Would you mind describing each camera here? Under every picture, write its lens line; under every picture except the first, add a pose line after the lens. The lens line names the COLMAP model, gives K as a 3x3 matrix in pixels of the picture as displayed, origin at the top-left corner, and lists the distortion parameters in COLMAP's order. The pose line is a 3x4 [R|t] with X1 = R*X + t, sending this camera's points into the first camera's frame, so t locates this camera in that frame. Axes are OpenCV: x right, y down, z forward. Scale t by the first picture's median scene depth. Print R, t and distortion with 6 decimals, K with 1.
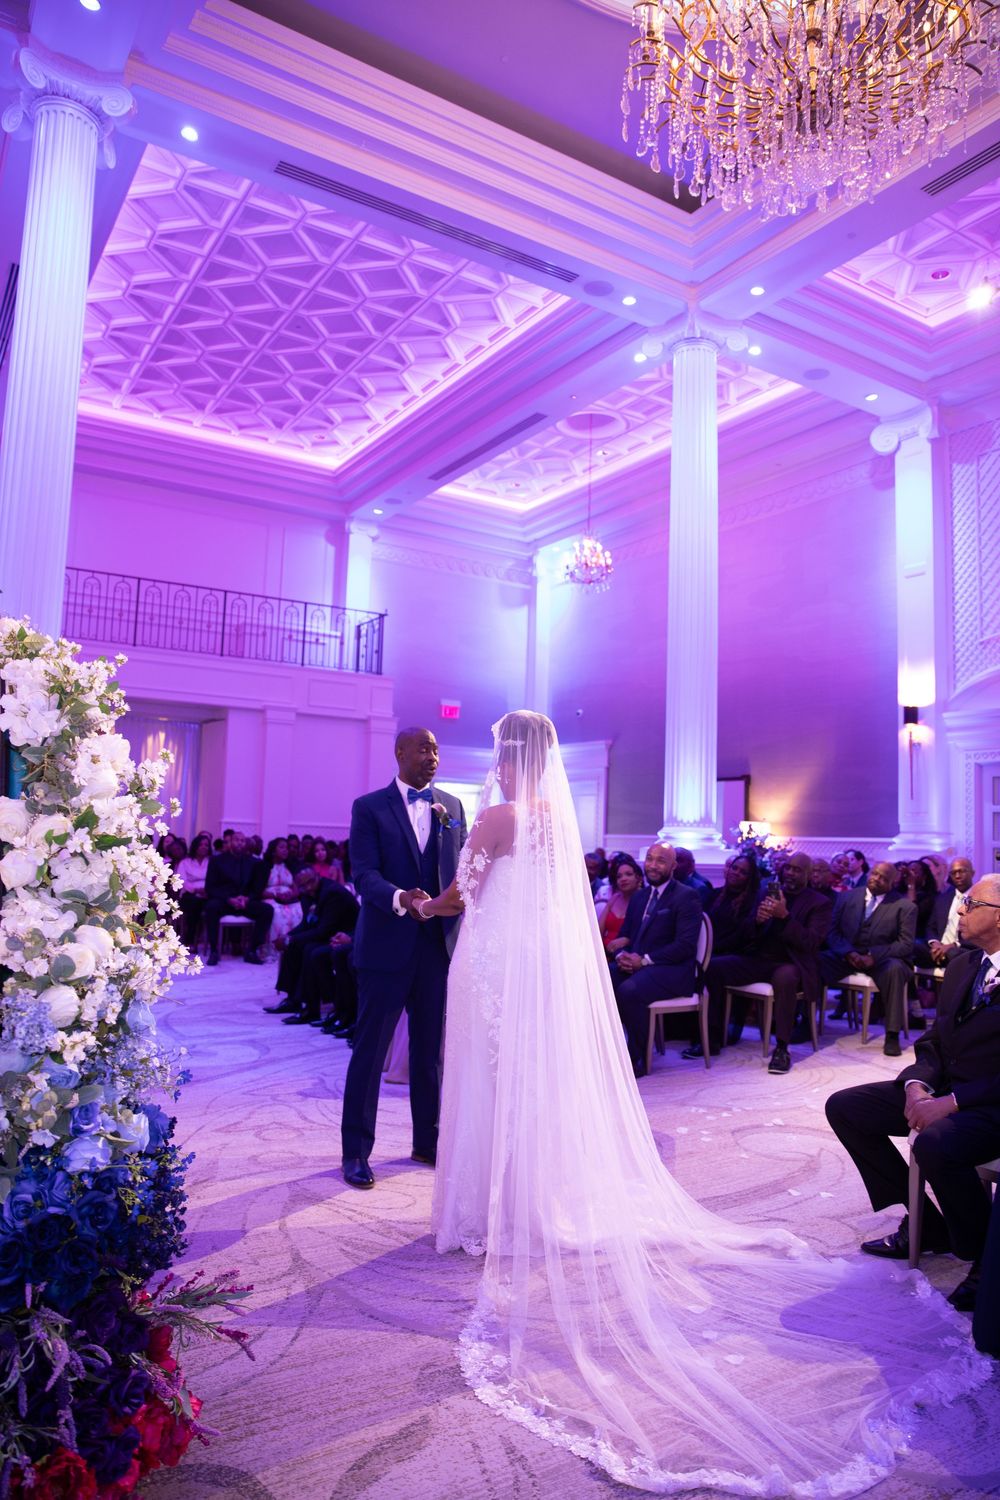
lens RADIAL K [[1051.0, 0, 500.0], [0, 1051.0, 750.0], [0, 0, 1]] dist [0.026373, 0.000830]
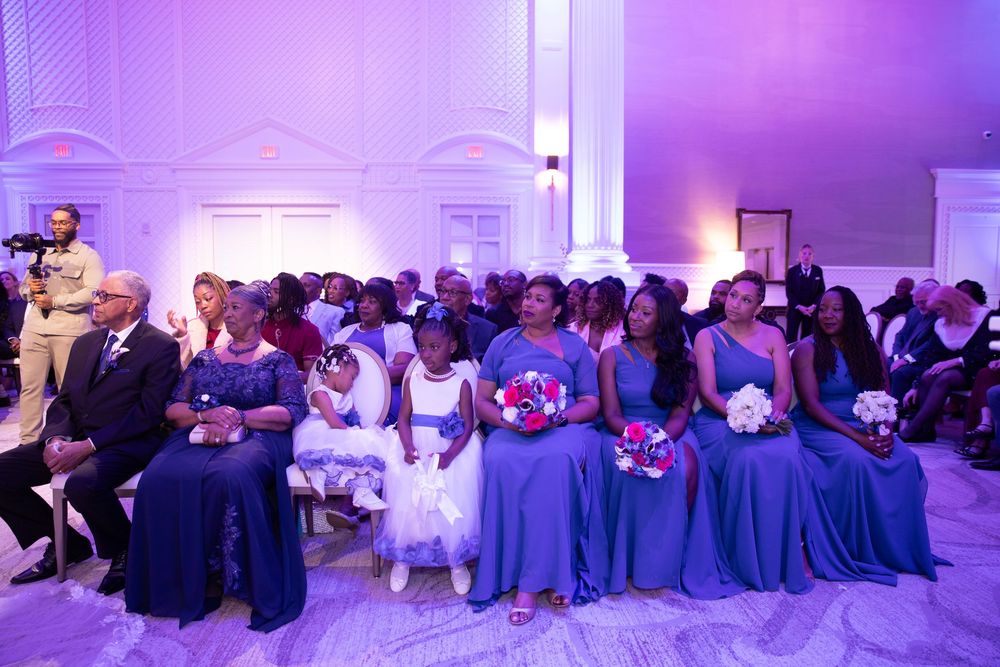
lens RADIAL K [[700.7, 0, 499.7], [0, 700.7, 317.0], [0, 0, 1]] dist [0.026373, 0.000830]
pose [[0.507648, -0.067749, 0.858897, -0.048609], [-0.061453, 0.991517, 0.114531, 0.047165], [-0.859370, -0.110924, 0.499178, 0.159340]]
